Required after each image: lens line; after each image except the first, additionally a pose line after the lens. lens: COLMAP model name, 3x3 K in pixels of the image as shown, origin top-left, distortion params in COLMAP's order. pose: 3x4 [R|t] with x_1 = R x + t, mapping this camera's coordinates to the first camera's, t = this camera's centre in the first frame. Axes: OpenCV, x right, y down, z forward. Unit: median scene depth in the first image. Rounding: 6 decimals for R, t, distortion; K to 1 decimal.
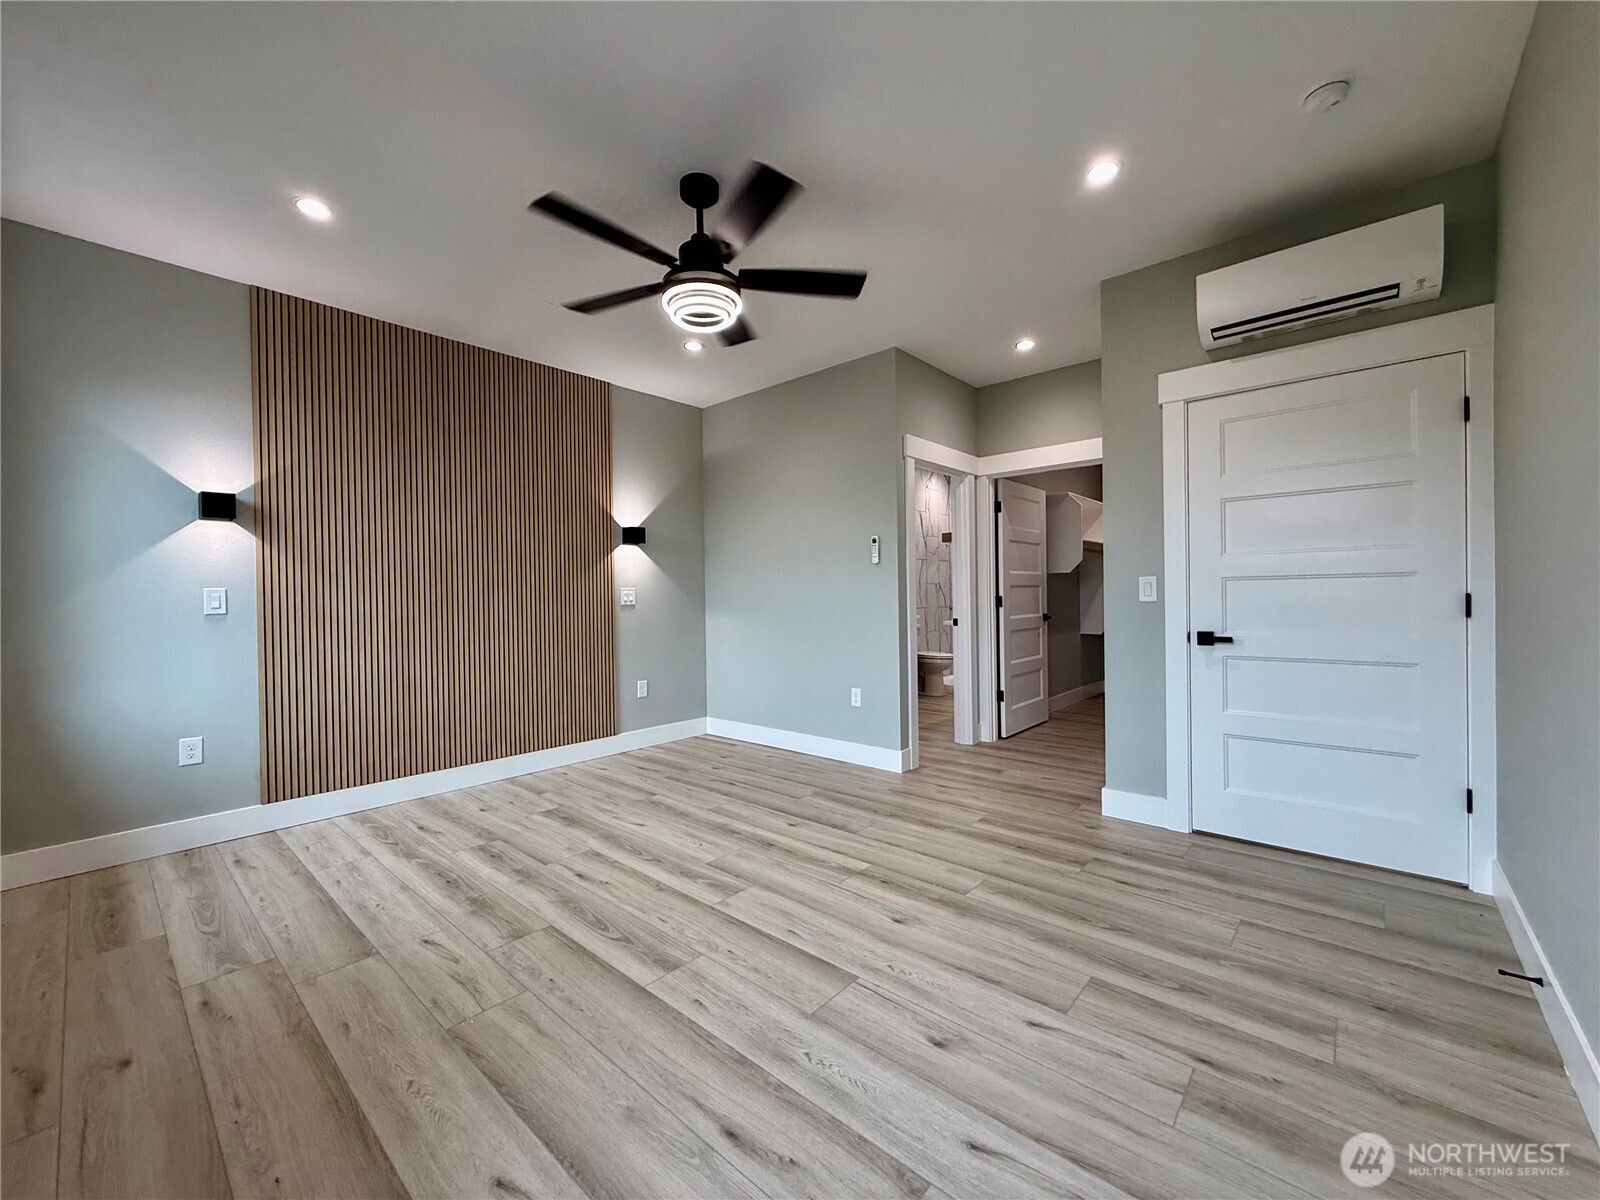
lens RADIAL K [[647.3, 0, 802.6], [0, 647.3, 598.9], [0, 0, 1]] dist [-0.001871, -0.000122]
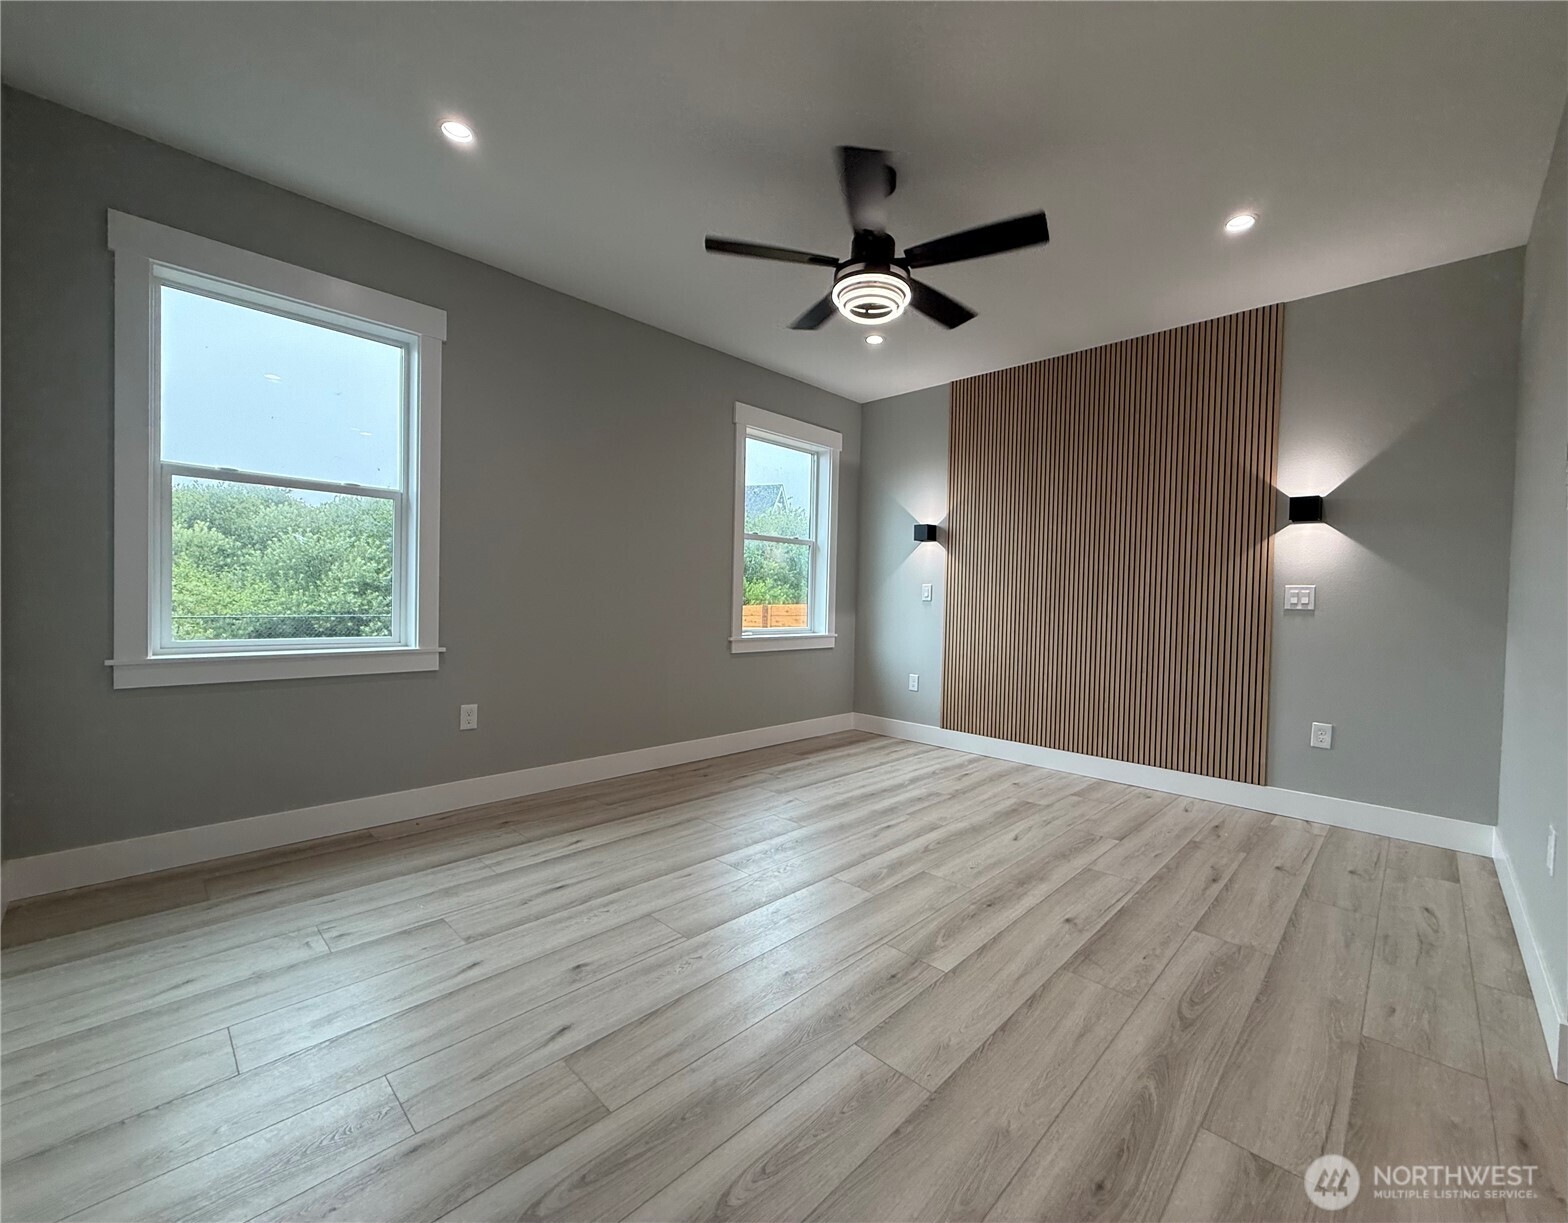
lens RADIAL K [[627.5, 0, 779.8], [0, 627.5, 610.0], [0, 0, 1]] dist [0.001768, 0.000190]
pose [[-0.049964, 0.032696, -0.998216, 0.642500], [-0.030098, 0.998961, 0.034227, 0.004796], [0.998297, 0.031755, -0.048928, 0.699280]]
